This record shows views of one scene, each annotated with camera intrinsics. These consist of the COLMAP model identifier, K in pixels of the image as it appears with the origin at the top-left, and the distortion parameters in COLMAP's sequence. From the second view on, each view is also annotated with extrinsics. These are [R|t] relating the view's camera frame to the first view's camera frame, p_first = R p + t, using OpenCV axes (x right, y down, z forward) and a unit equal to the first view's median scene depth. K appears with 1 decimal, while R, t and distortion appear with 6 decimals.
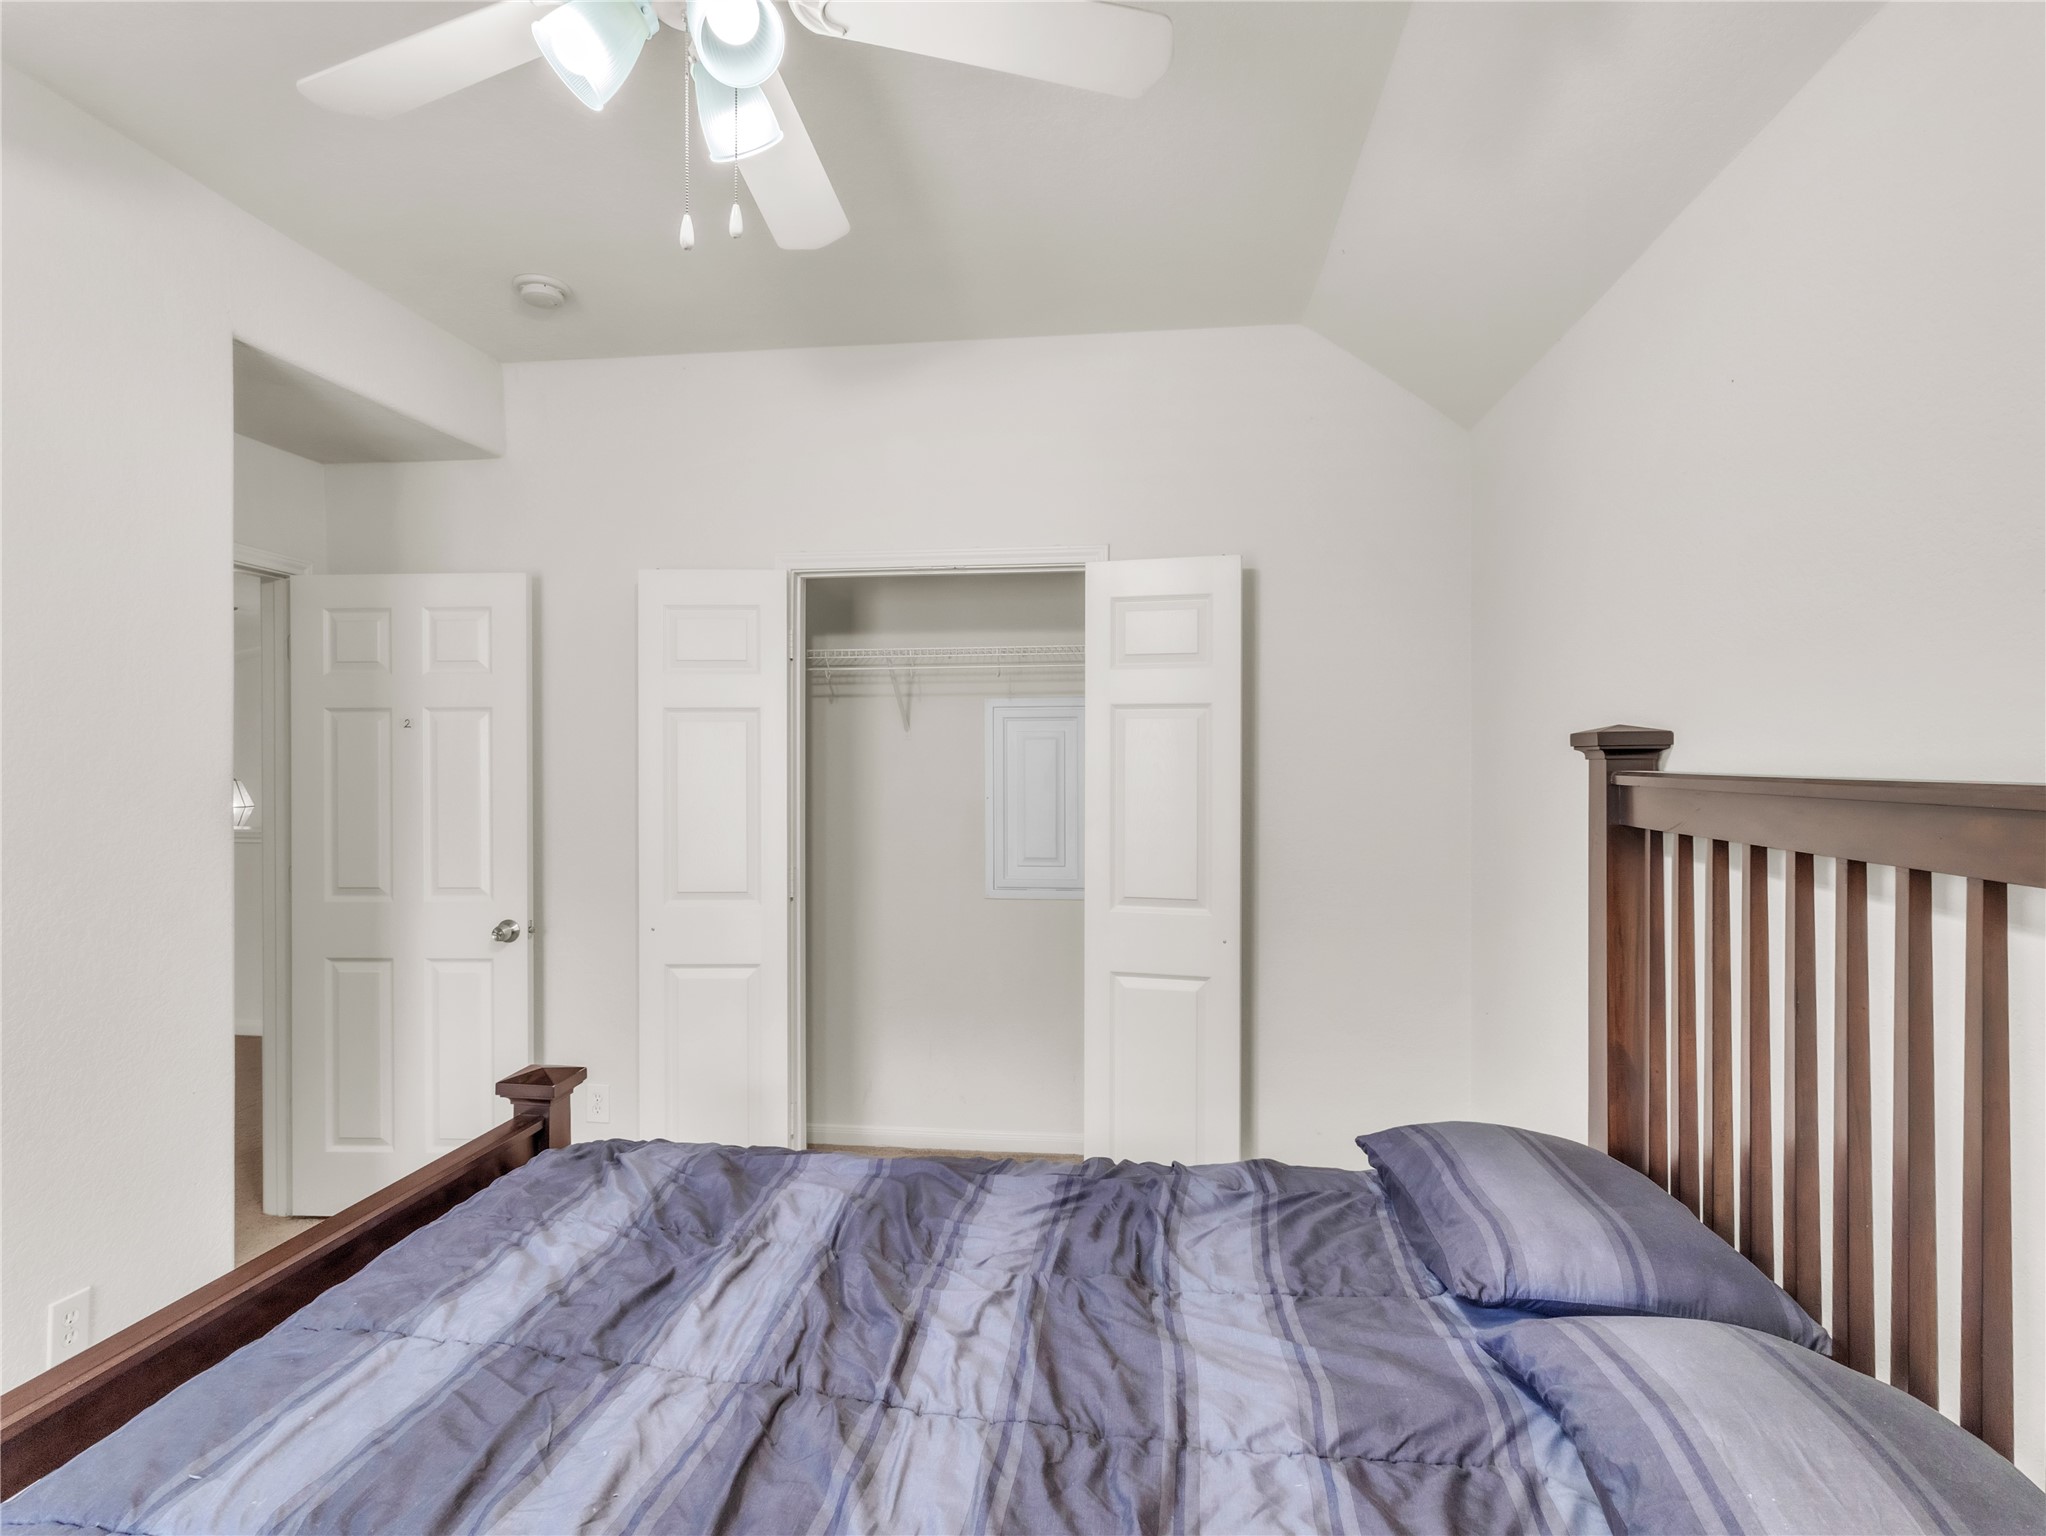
lens RADIAL K [[1079.7, 0, 1026.6], [0, 1079.7, 755.5], [0, 0, 1]] dist [0.005314, 0.003381]
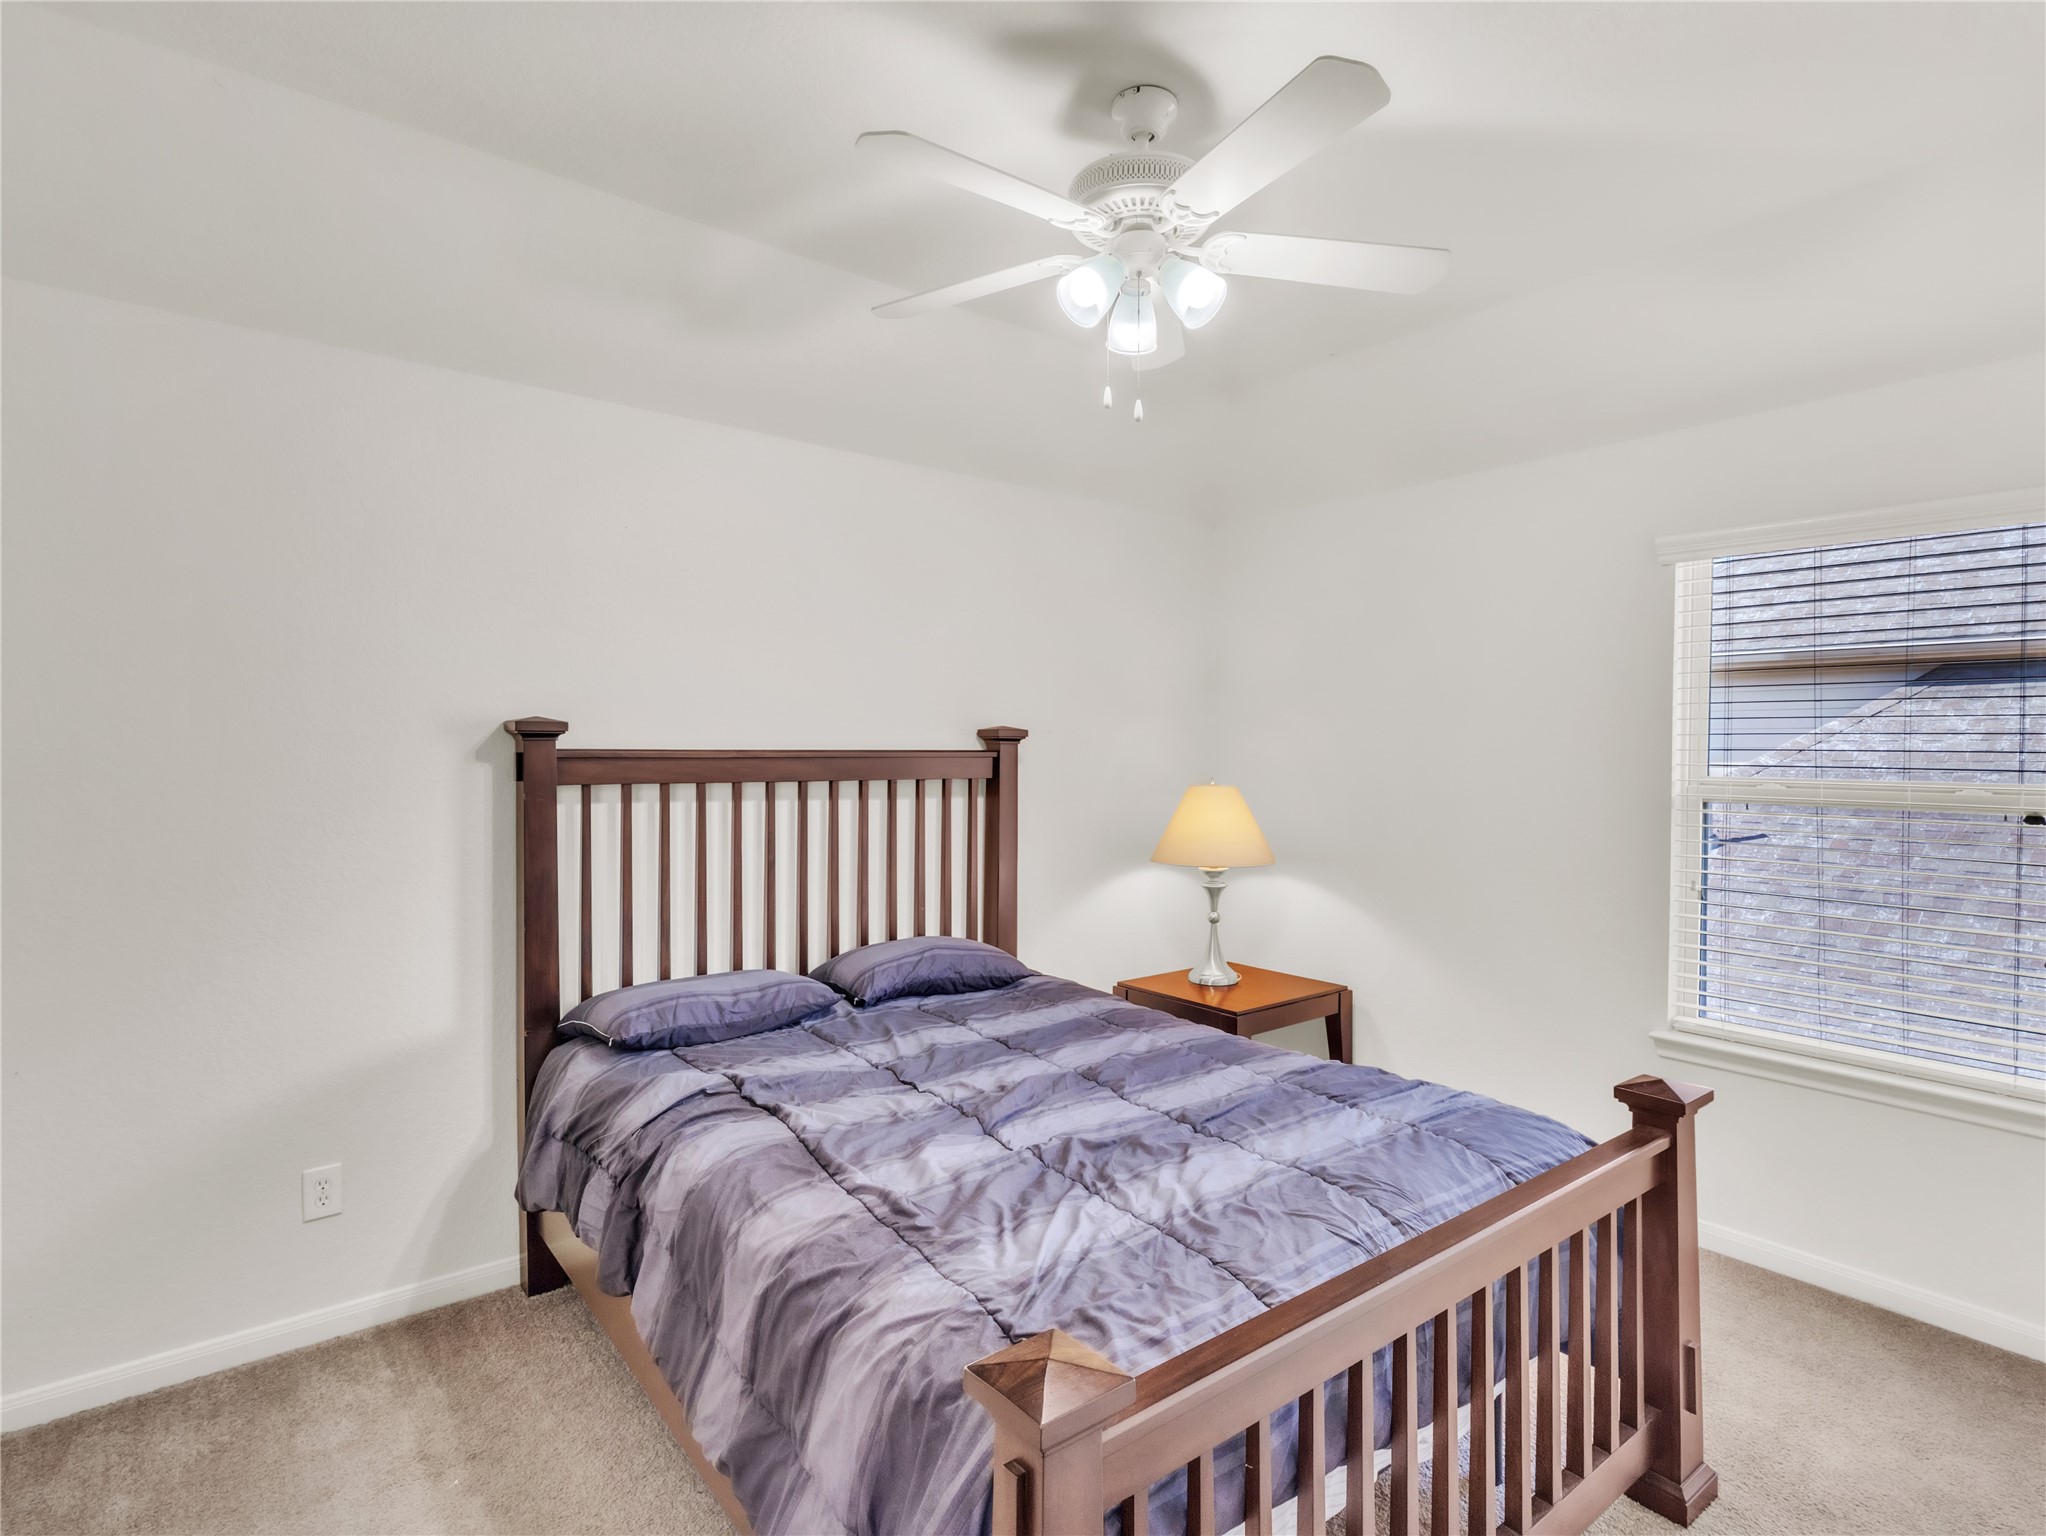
lens RADIAL K [[1079.7, 0, 1030.6], [0, 1079.7, 760.1], [0, 0, 1]] dist [0.005314, 0.003381]
pose [[-0.700461, -0.012611, 0.713579, -0.996135], [-0.007161, 0.999918, 0.010642, 0.010120], [-0.713655, 0.002345, -0.700494, 1.609435]]
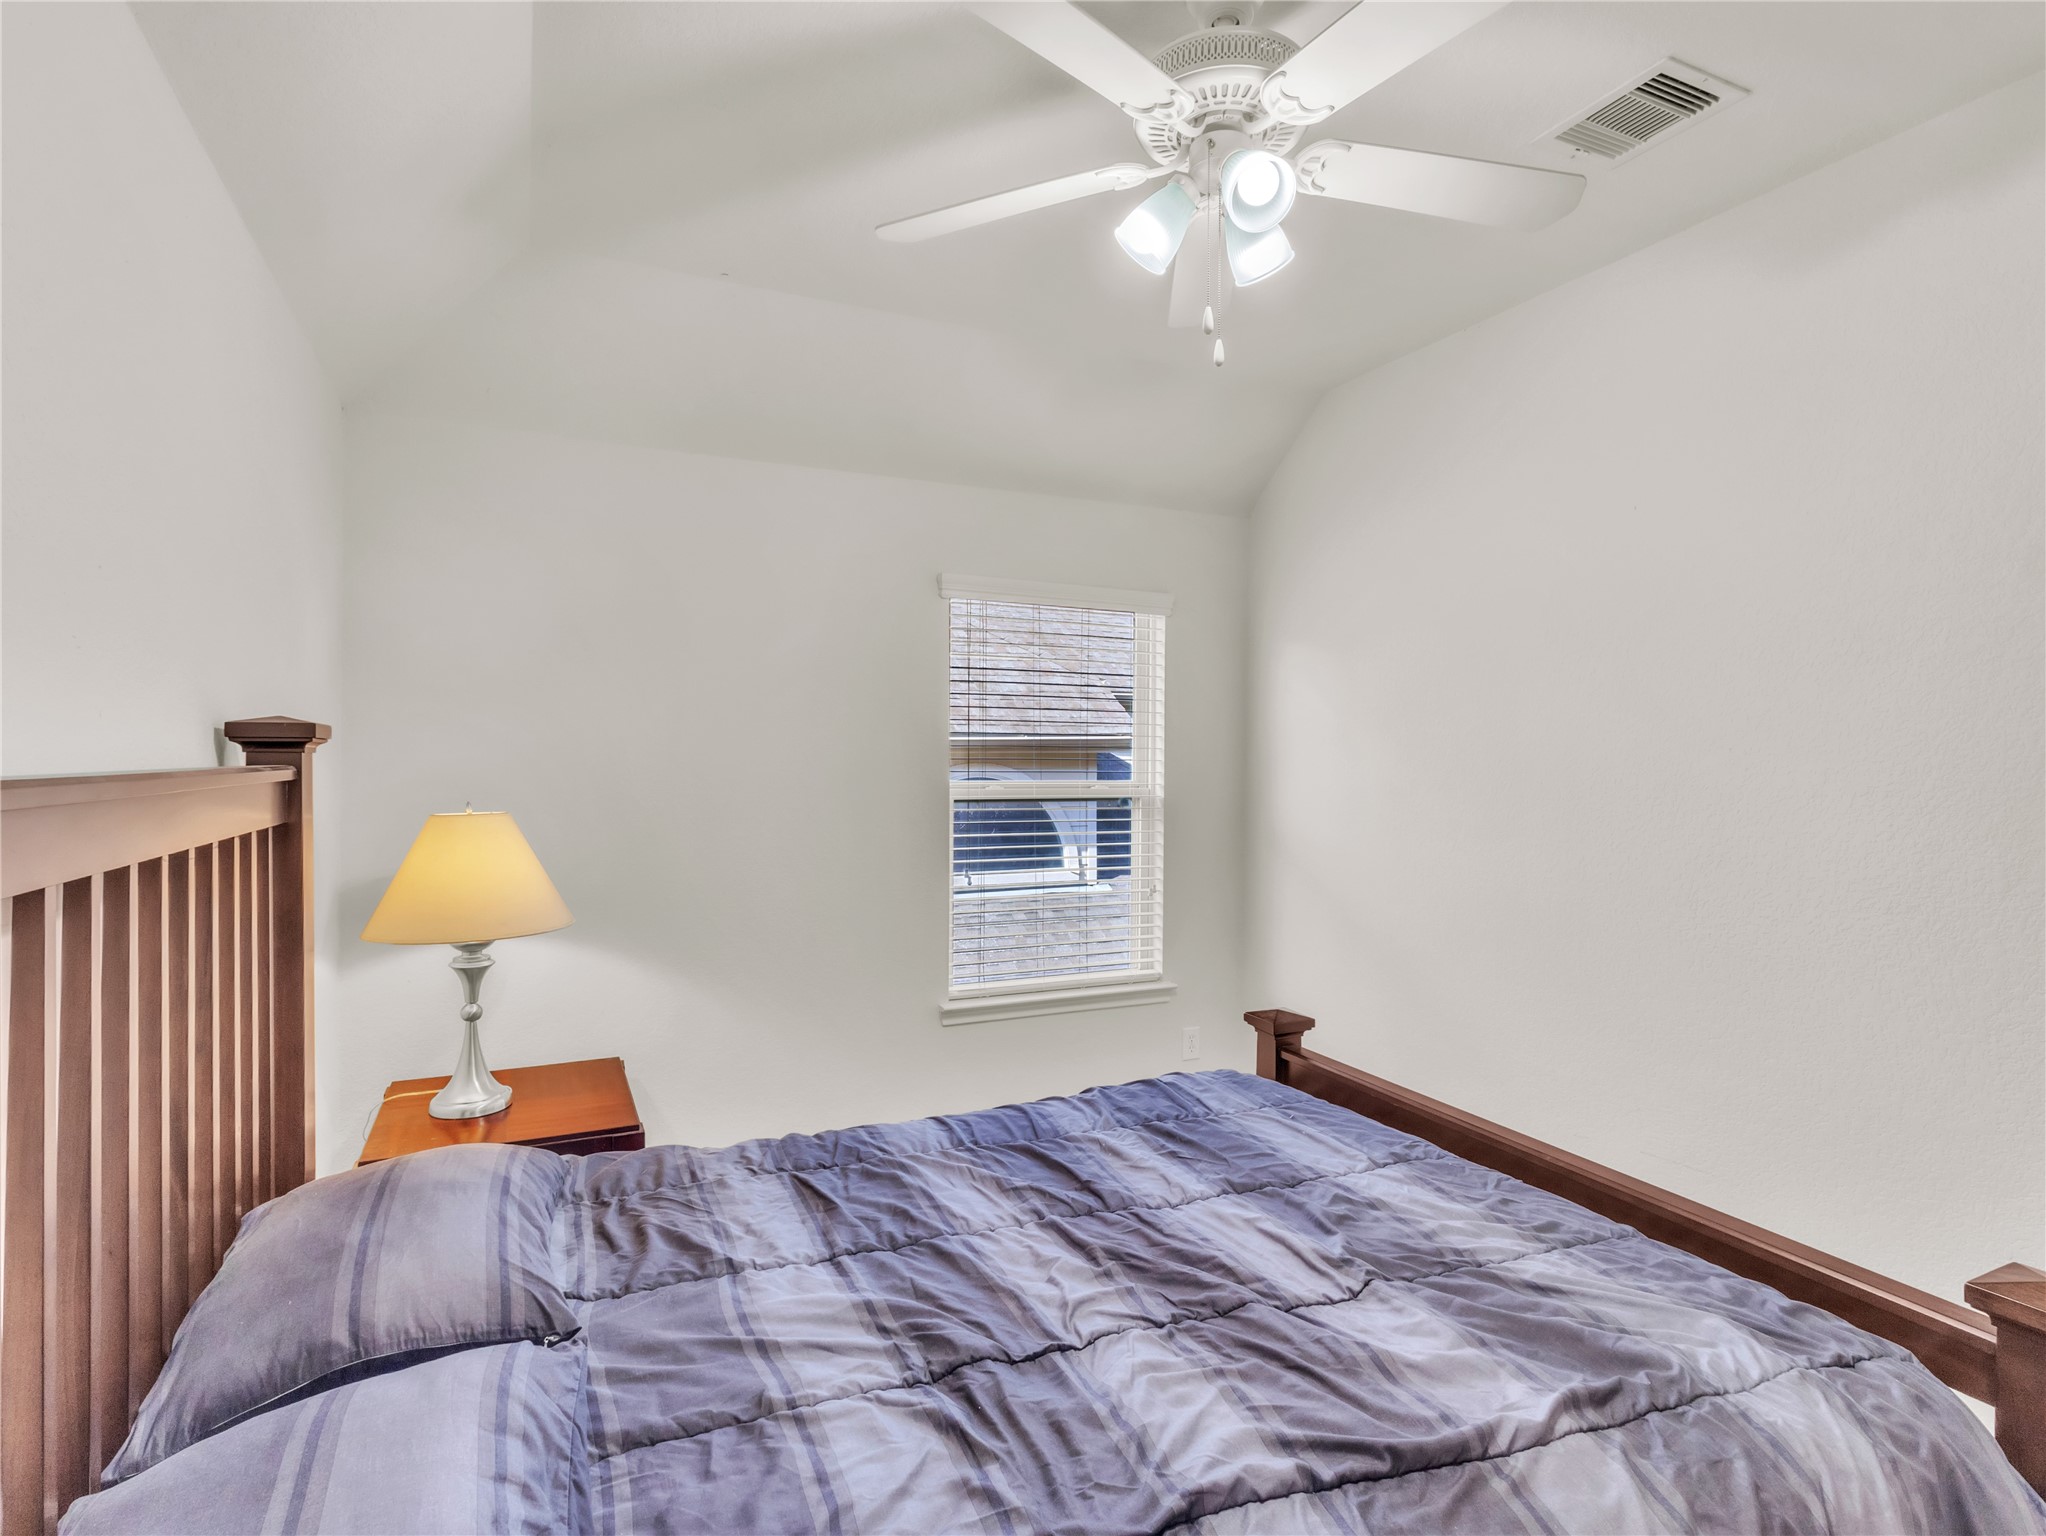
lens RADIAL K [[1079.7, 0, 1022.5], [0, 1079.7, 758.4], [0, 0, 1]] dist [0.005314, 0.003381]
pose [[-0.853576, 0.001477, -0.520966, 0.406590], [-0.001464, 0.999985, 0.005235, 0.000436], [0.520966, 0.005231, -0.853561, 1.433675]]
